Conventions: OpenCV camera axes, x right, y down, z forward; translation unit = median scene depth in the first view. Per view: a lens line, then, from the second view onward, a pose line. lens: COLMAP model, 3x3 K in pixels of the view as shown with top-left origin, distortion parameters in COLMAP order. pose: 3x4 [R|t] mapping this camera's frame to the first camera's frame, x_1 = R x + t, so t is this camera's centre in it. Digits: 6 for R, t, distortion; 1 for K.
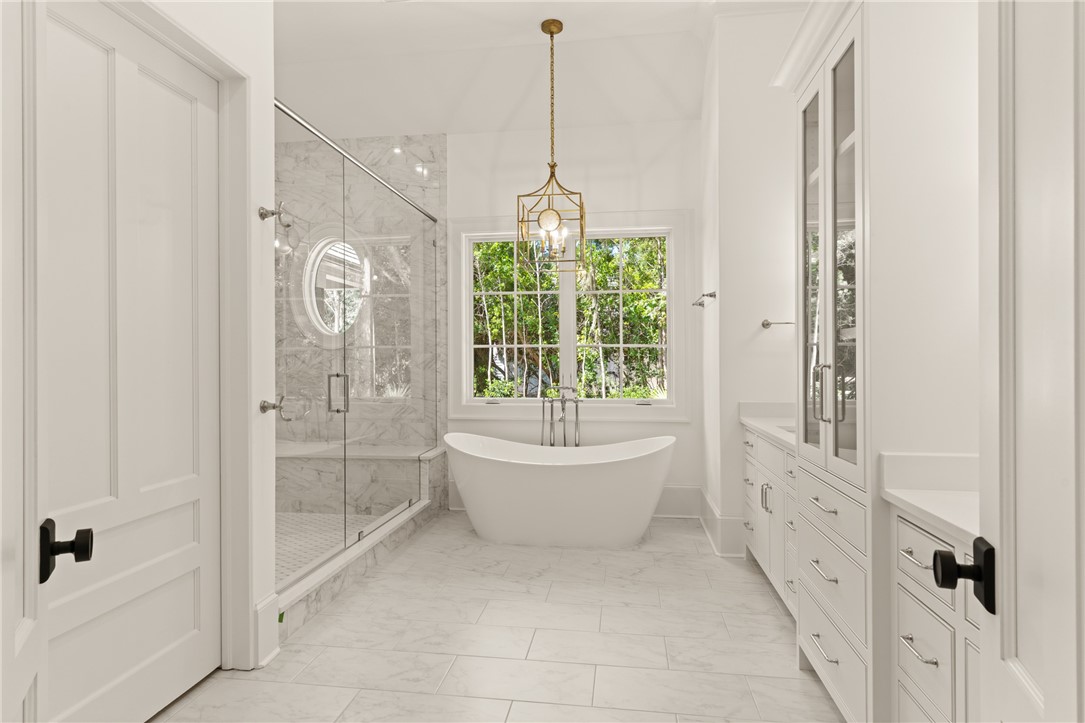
lens RADIAL K [[559.6, 0, 542.5], [0, 559.6, 361.5], [0, 0, 1]] dist [-0.000775, -0.000401]
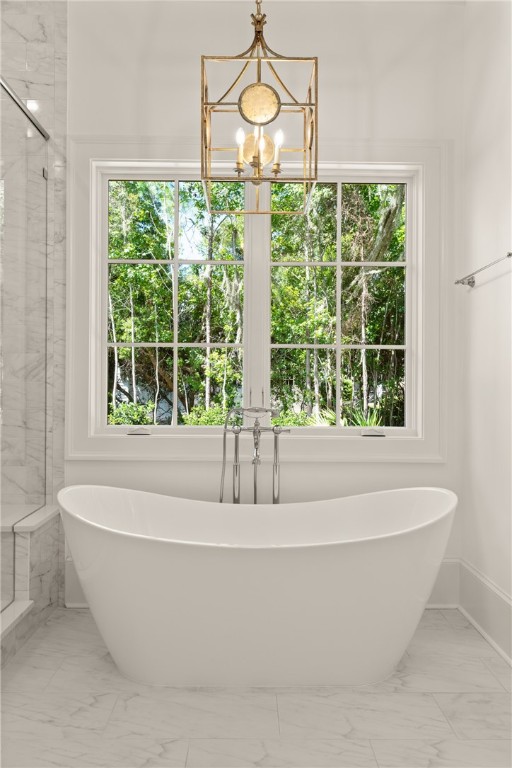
lens RADIAL K [[604.1, 0, 256.0], [0, 604.1, 384.0], [0, 0, 1]] dist [0.007933, -0.001755]
pose [[0.990052, 0.009105, 0.140408, -0.057242], [-0.008705, 0.999956, -0.003460, 0.020345], [-0.140434, 0.002203, 0.990088, 0.324442]]
